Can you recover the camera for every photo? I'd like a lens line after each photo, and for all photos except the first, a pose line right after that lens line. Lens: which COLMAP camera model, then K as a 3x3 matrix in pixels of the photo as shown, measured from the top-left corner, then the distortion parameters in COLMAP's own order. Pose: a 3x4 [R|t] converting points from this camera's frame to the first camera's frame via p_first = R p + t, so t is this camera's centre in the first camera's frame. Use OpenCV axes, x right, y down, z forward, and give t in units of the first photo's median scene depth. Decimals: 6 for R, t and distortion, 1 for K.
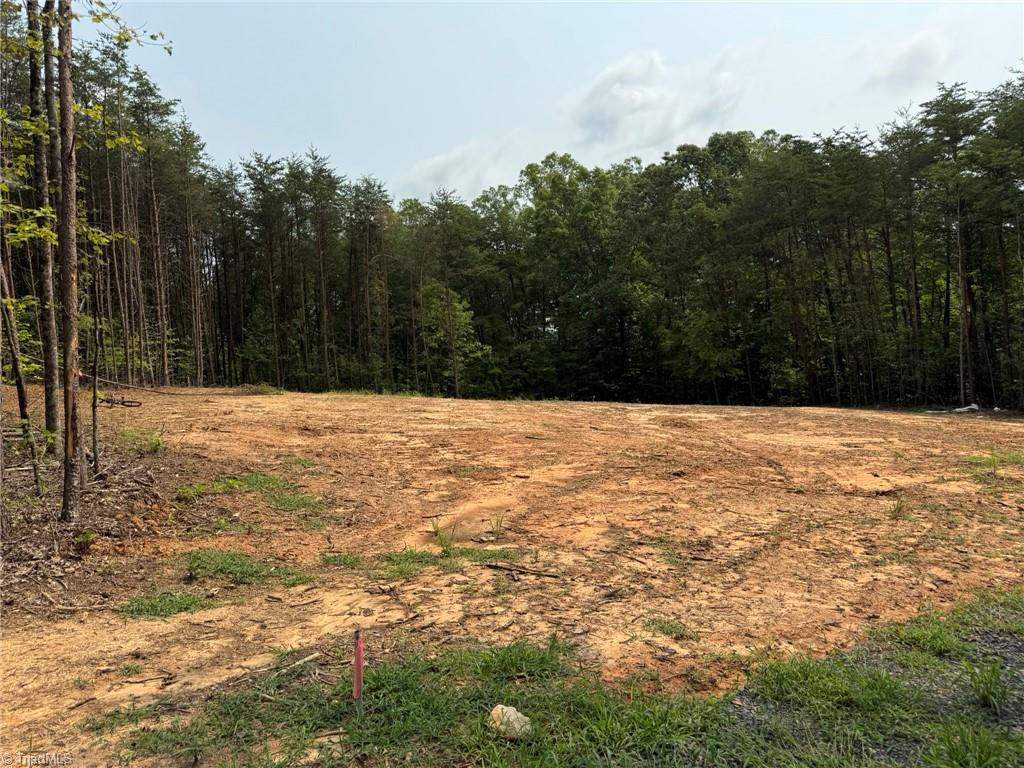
lens RADIAL K [[718.7, 0, 512.0], [0, 718.7, 384.0], [0, 0, 1]] dist [0.073282, -0.094660]
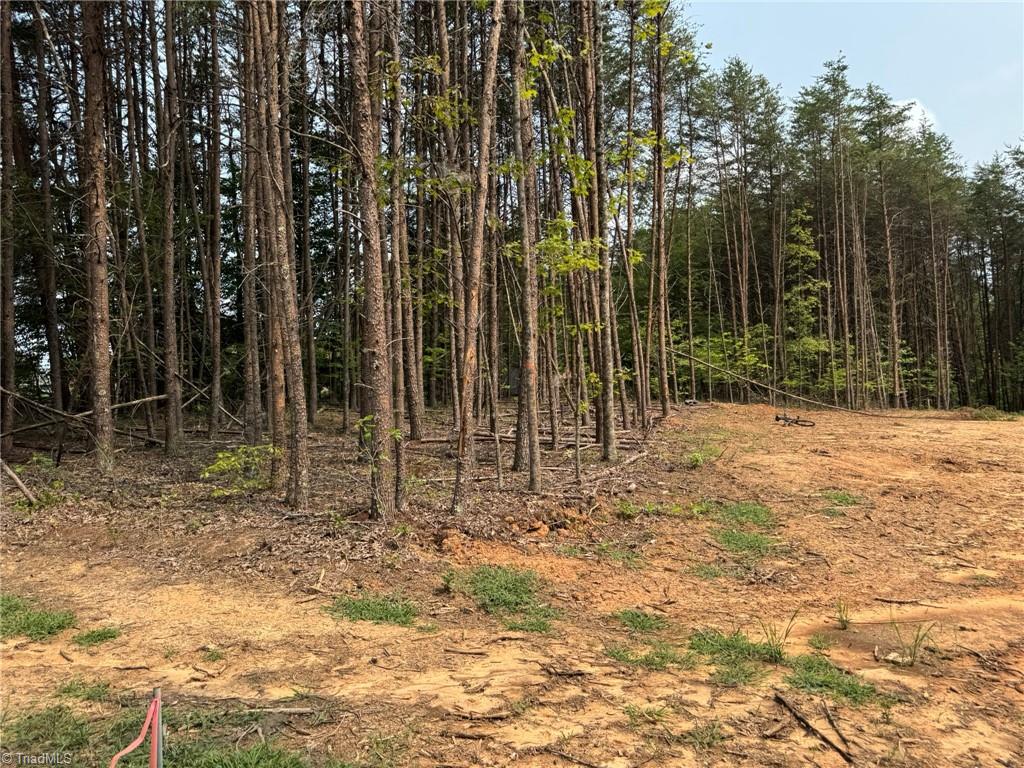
lens RADIAL K [[718.7, 0, 512.0], [0, 718.7, 384.0], [0, 0, 1]] dist [0.073282, -0.094660]
pose [[0.536499, -0.008025, -0.843863, 0.128529], [-0.019684, 0.999564, -0.022020, 0.004765], [0.843672, 0.028424, 0.536107, 0.175707]]
